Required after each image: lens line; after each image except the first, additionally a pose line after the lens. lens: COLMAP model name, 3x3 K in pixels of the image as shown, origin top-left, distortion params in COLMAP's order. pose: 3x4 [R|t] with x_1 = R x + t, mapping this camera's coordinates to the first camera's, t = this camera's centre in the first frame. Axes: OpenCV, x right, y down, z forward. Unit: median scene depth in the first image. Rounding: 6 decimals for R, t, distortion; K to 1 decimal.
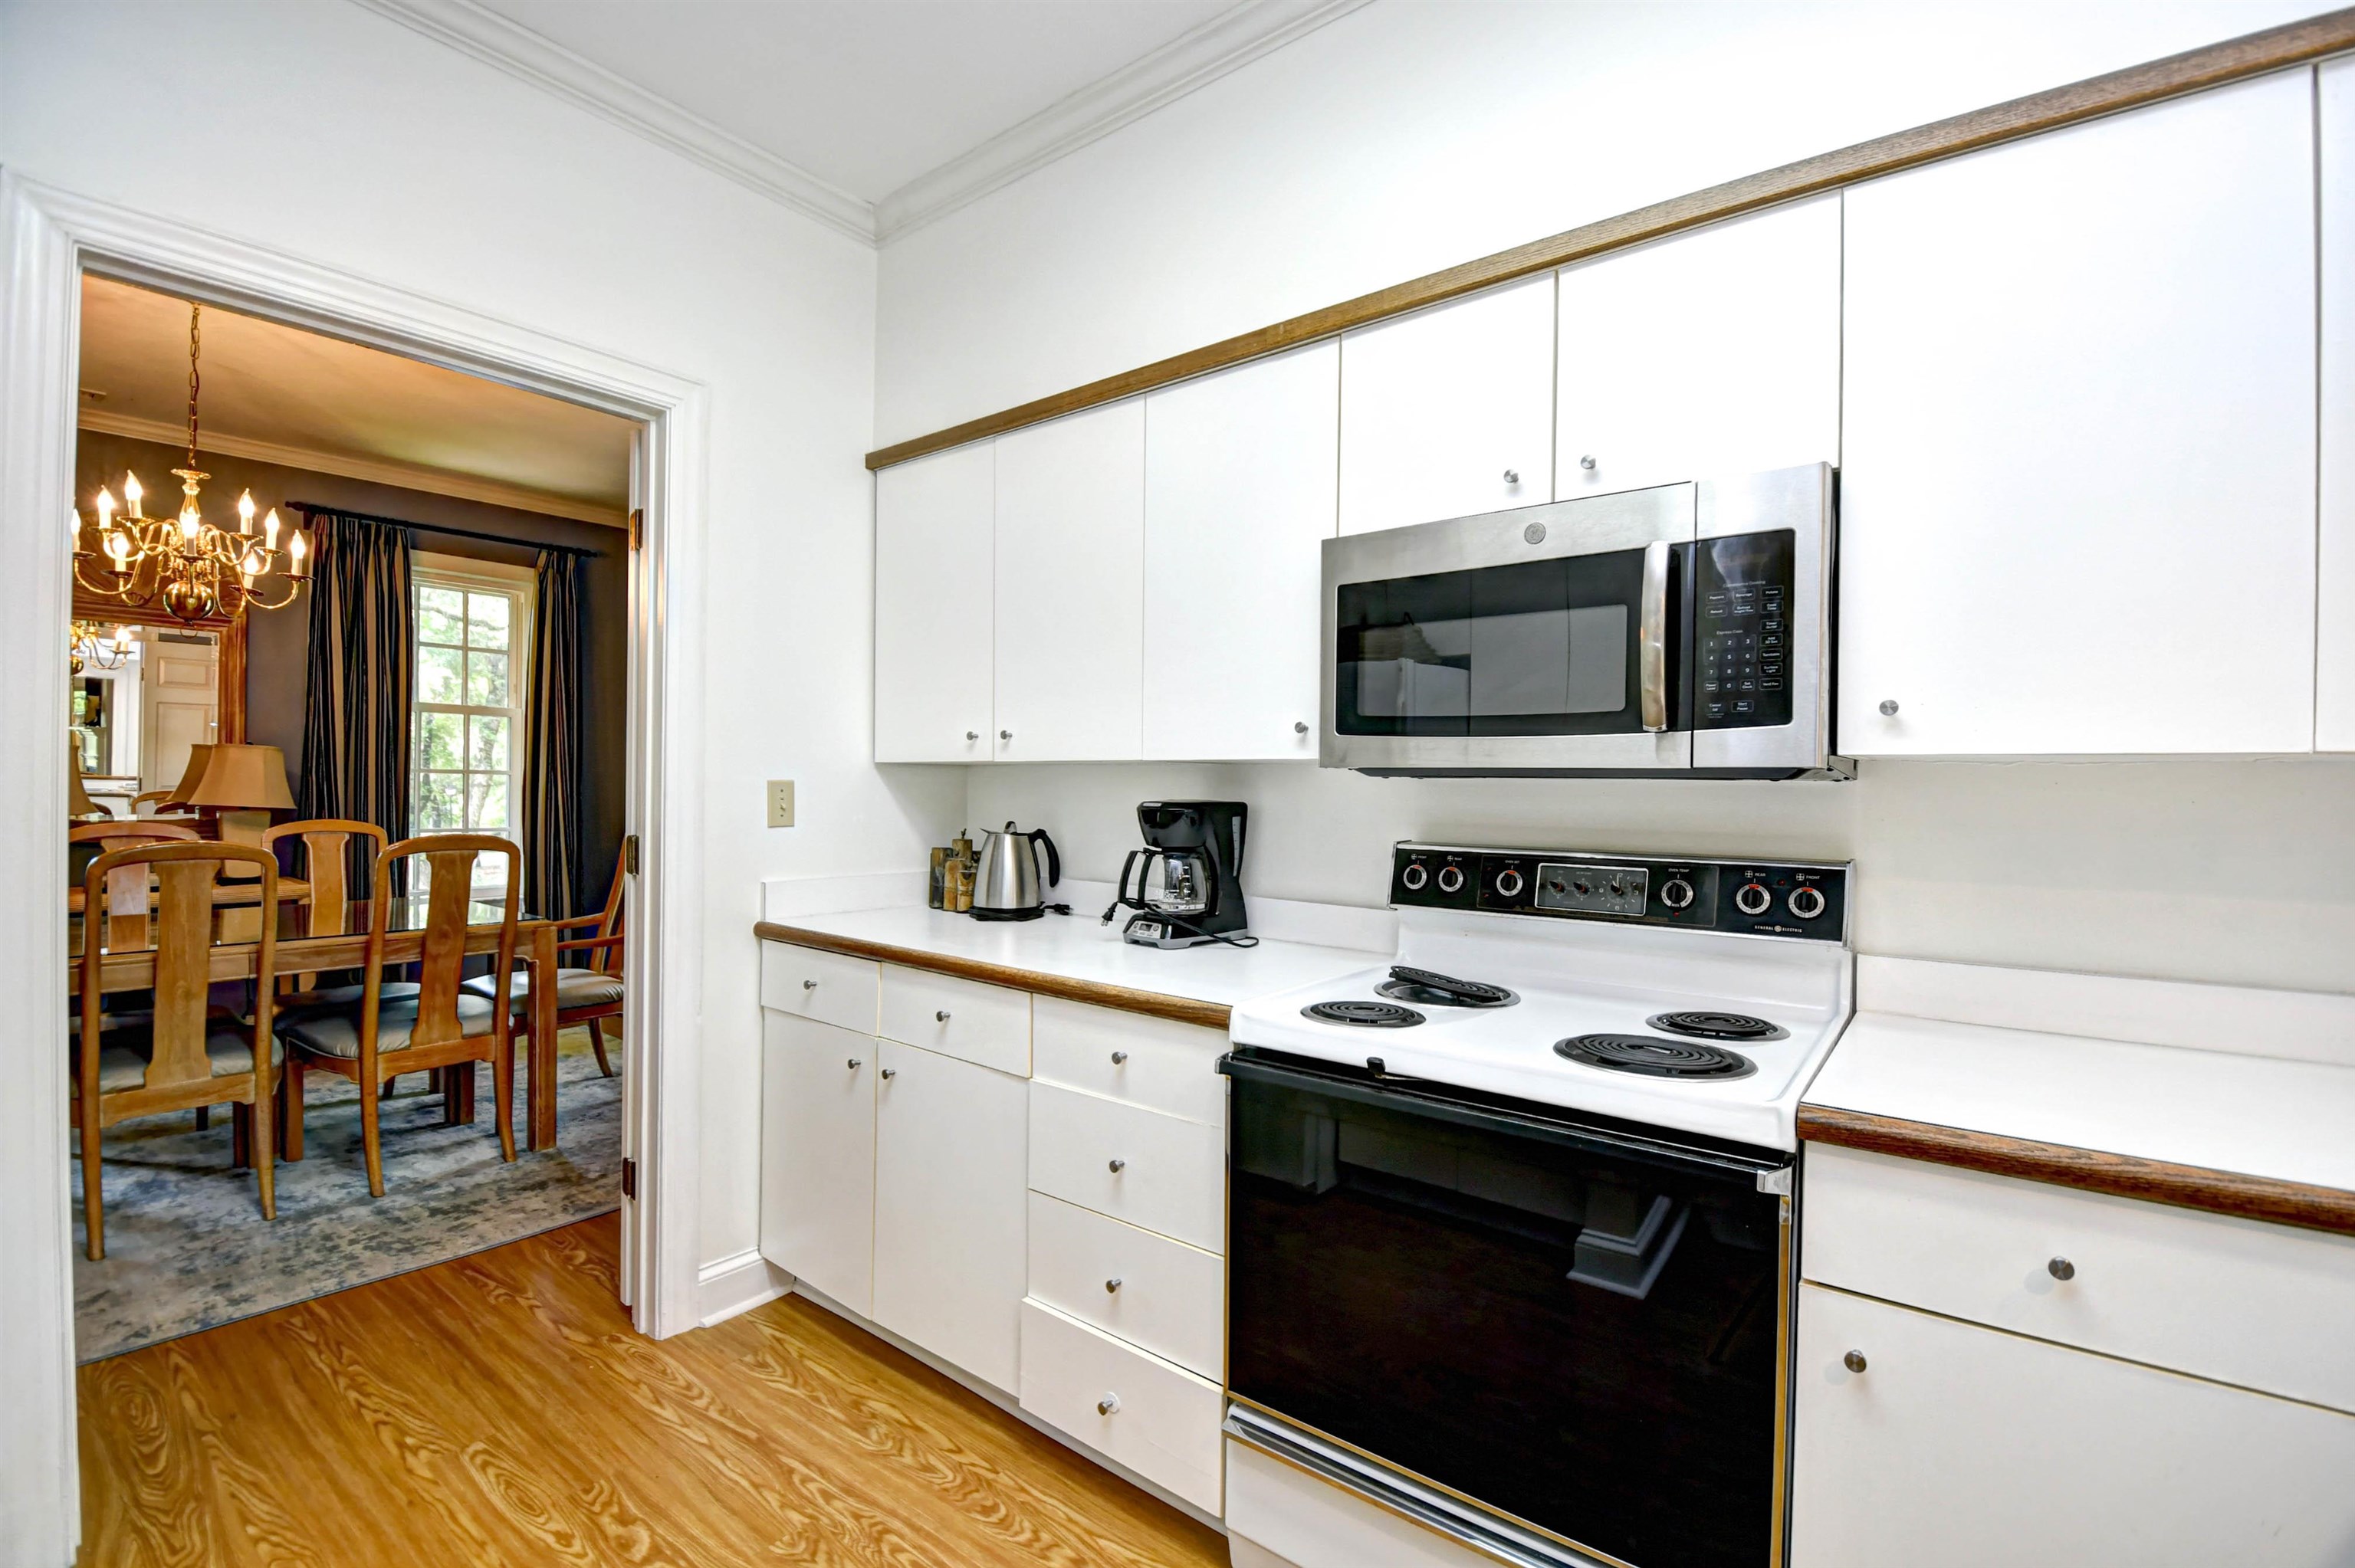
lens RADIAL K [[1042.3, 0, 1205.6], [0, 1042.3, 784.3], [0, 0, 1]] dist [0.002767, -0.015916]
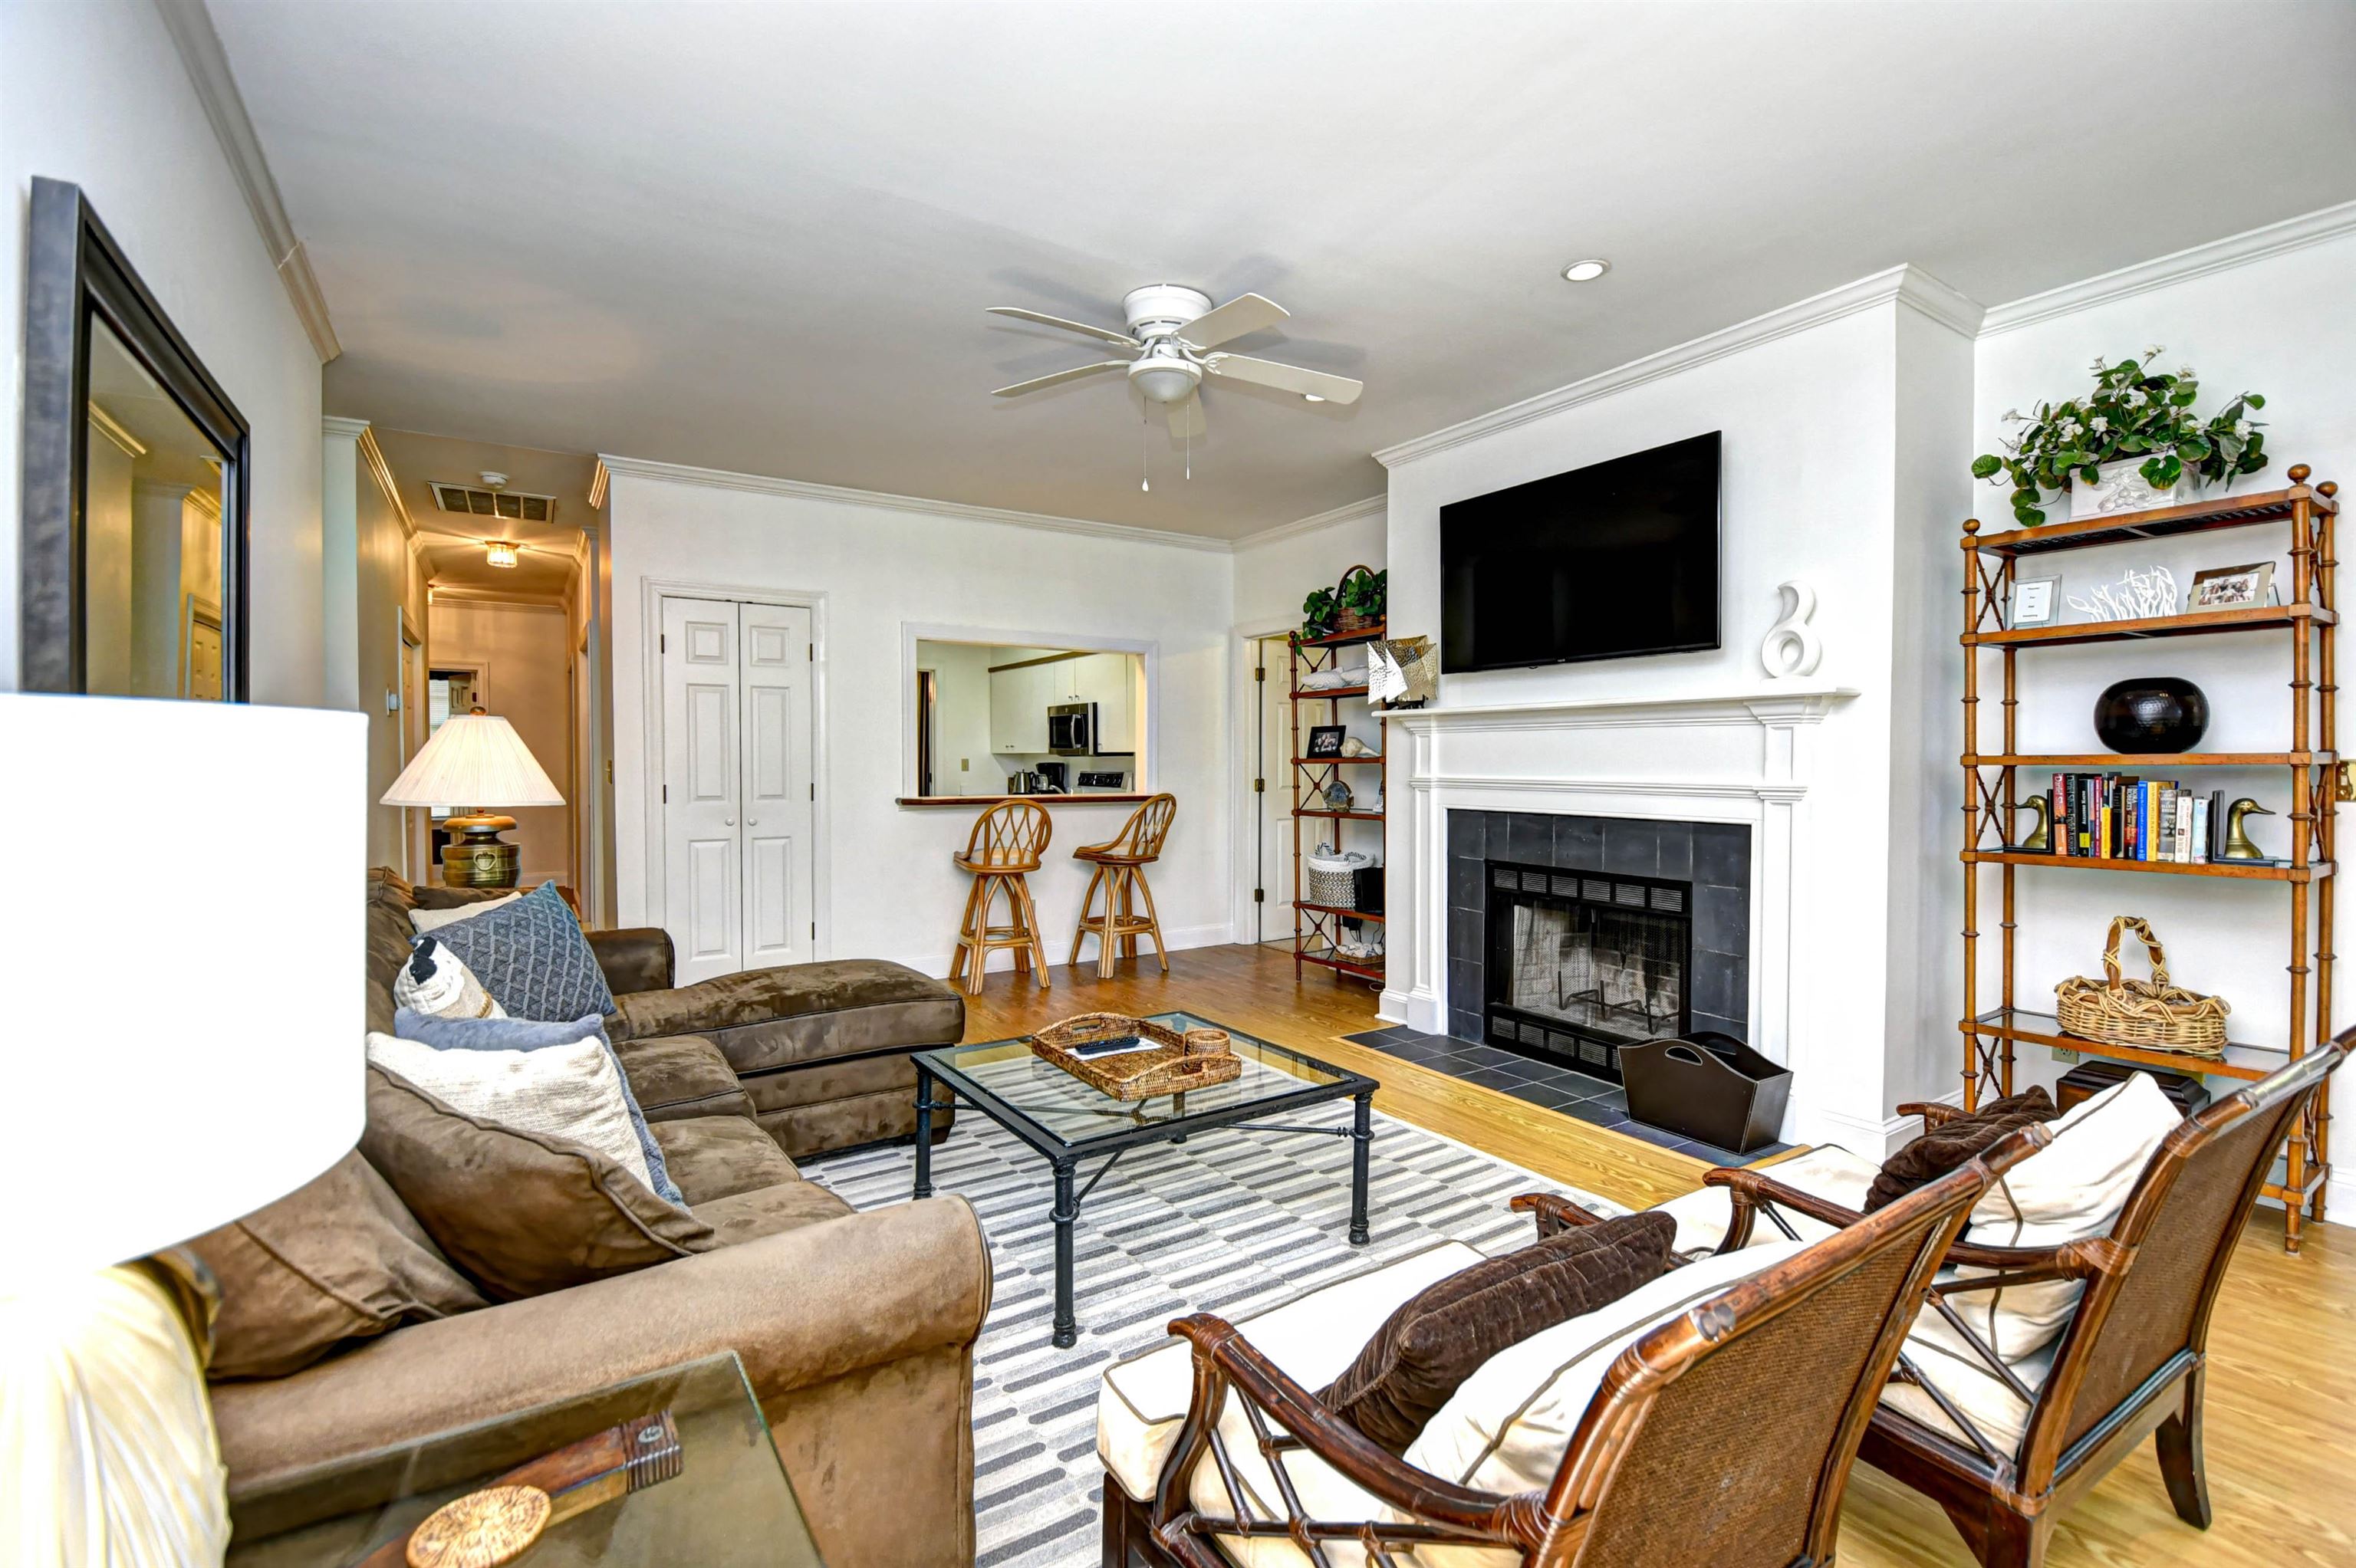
lens RADIAL K [[1044.0, 0, 1175.1], [0, 1044.0, 780.7], [0, 0, 1]] dist [0.012289, 0.000129]
pose [[0.937390, -0.005555, -0.348238, 1.578716], [0.012694, 0.999753, 0.018222, 0.014847], [0.348051, -0.021502, 0.937229, -2.231259]]
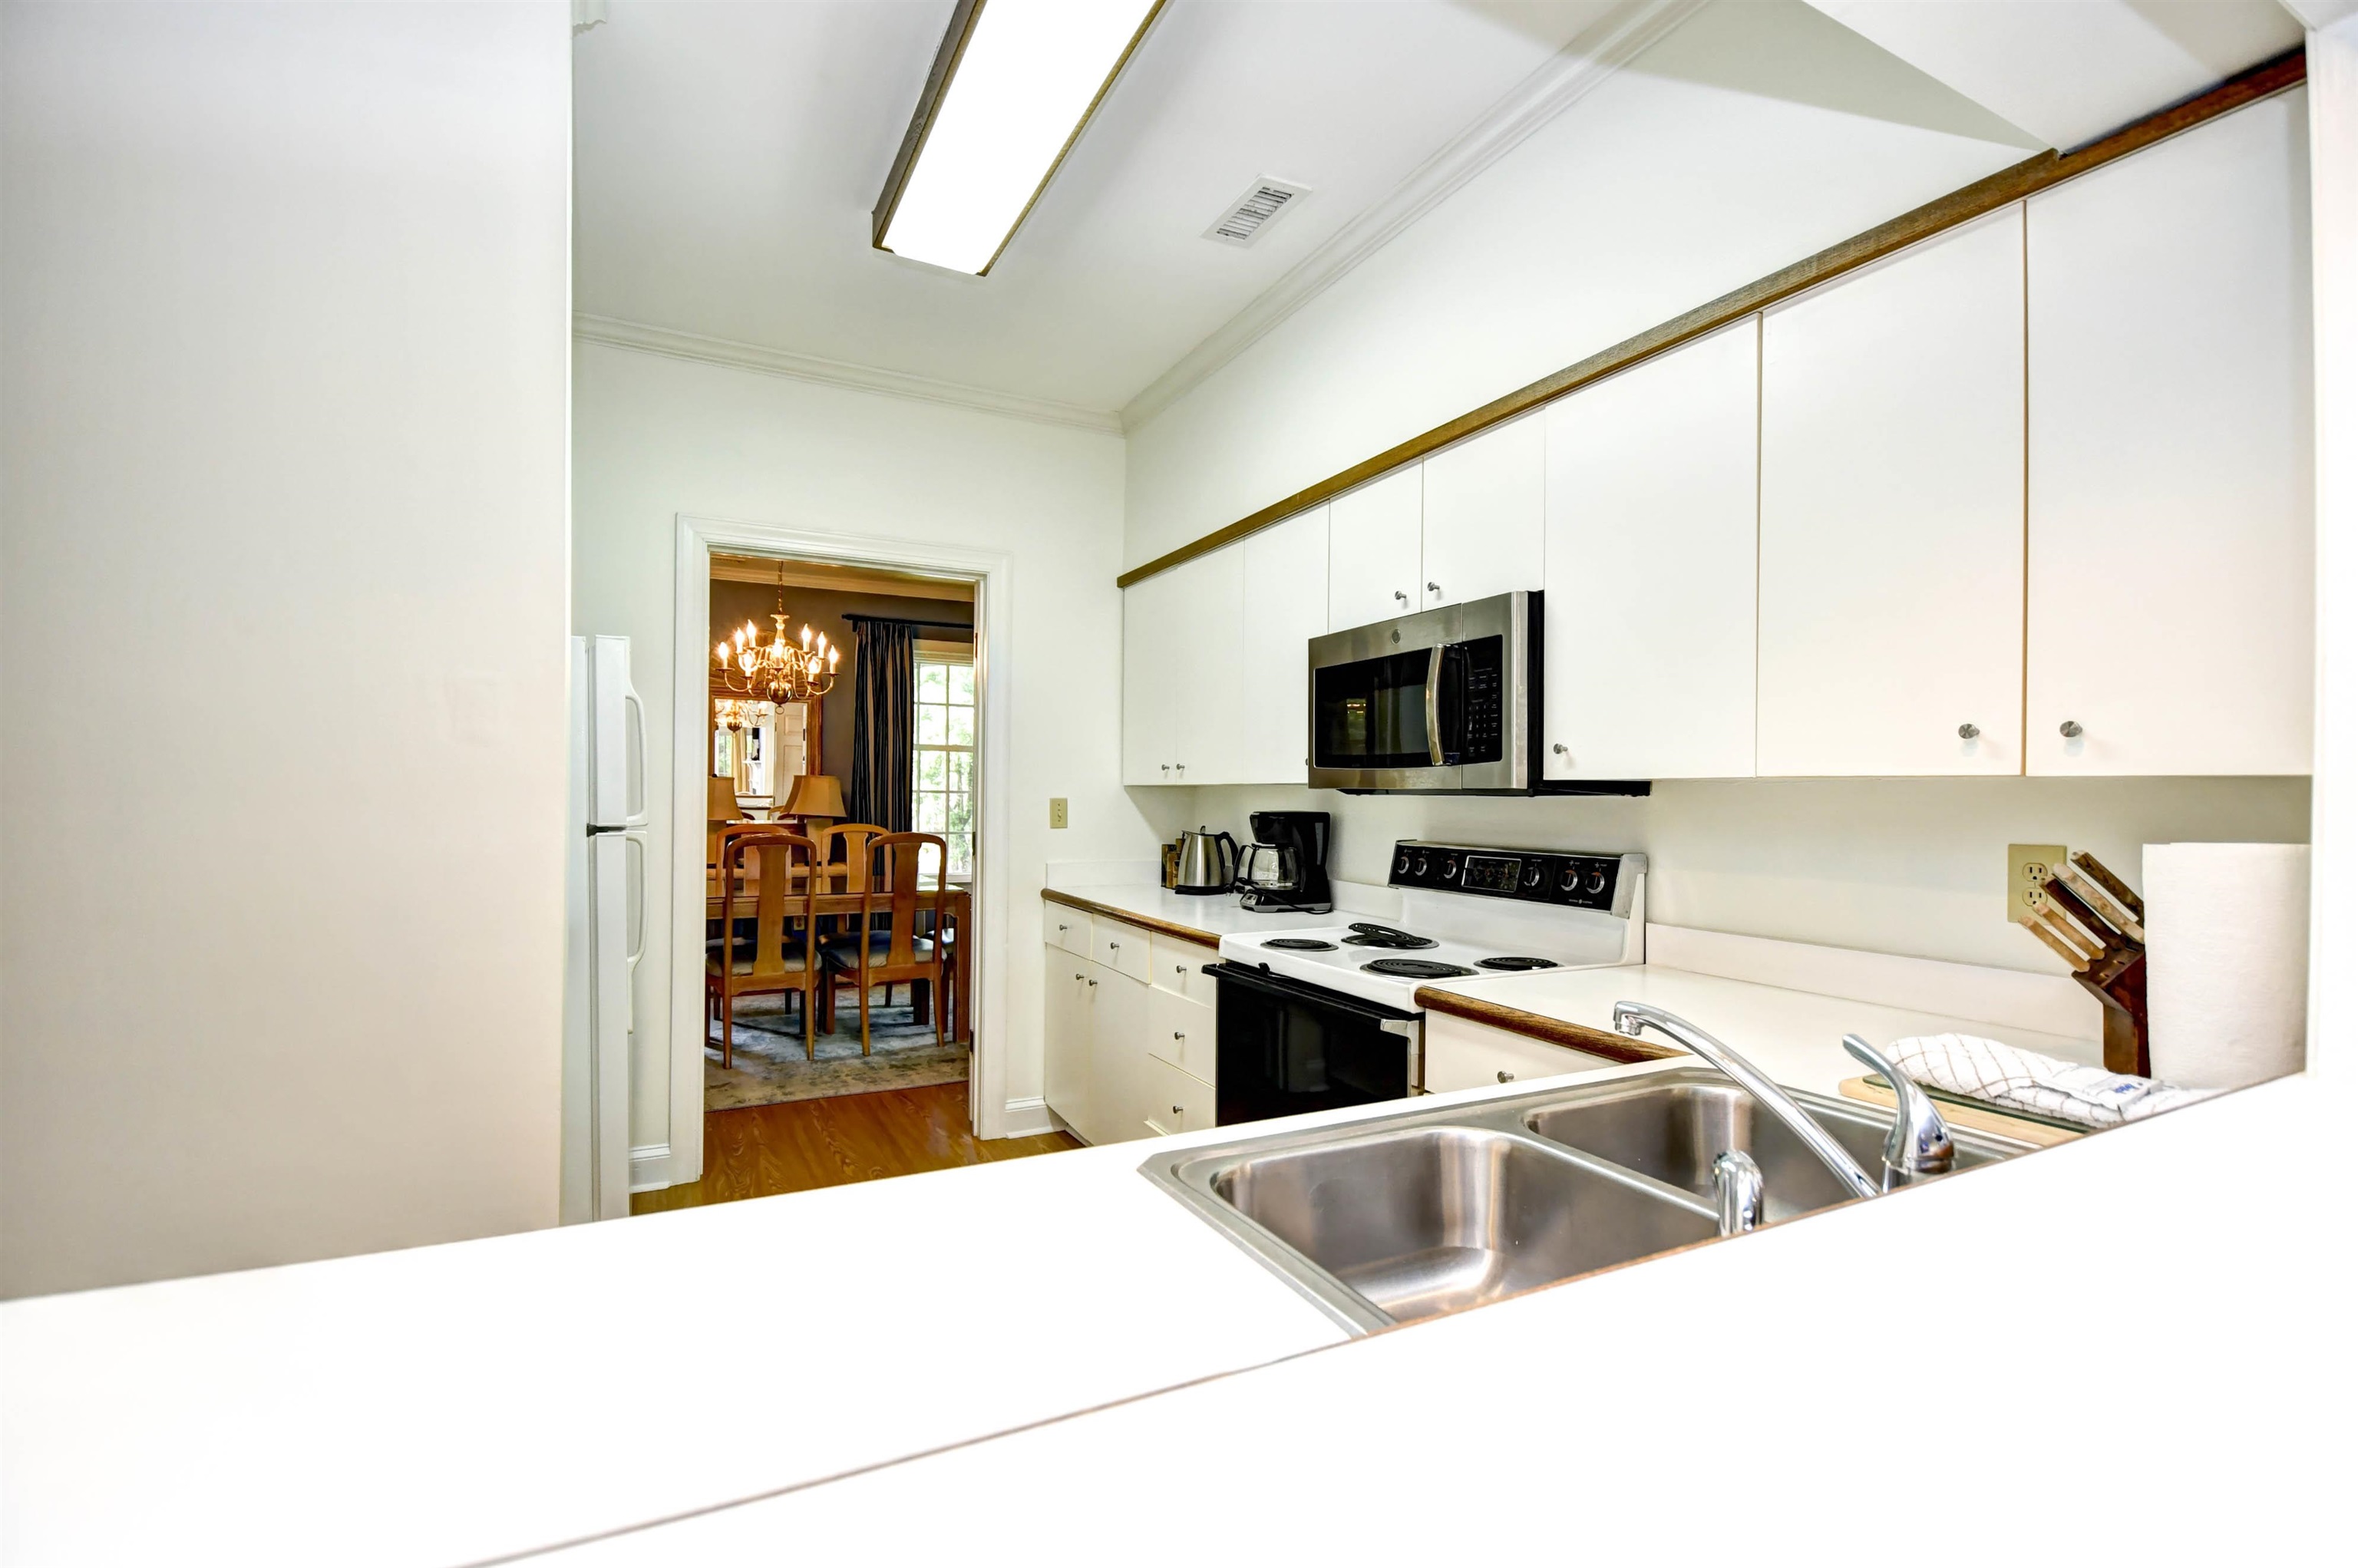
lens RADIAL K [[1045.2, 0, 1201.2], [0, 1045.2, 788.2], [0, 0, 1]] dist [0.005195, -0.000097]
pose [[0.907350, -0.007567, -0.420309, 0.414205], [0.002936, 0.999928, -0.011664, 0.000020], [0.420367, 0.009349, 0.907306, -0.305012]]
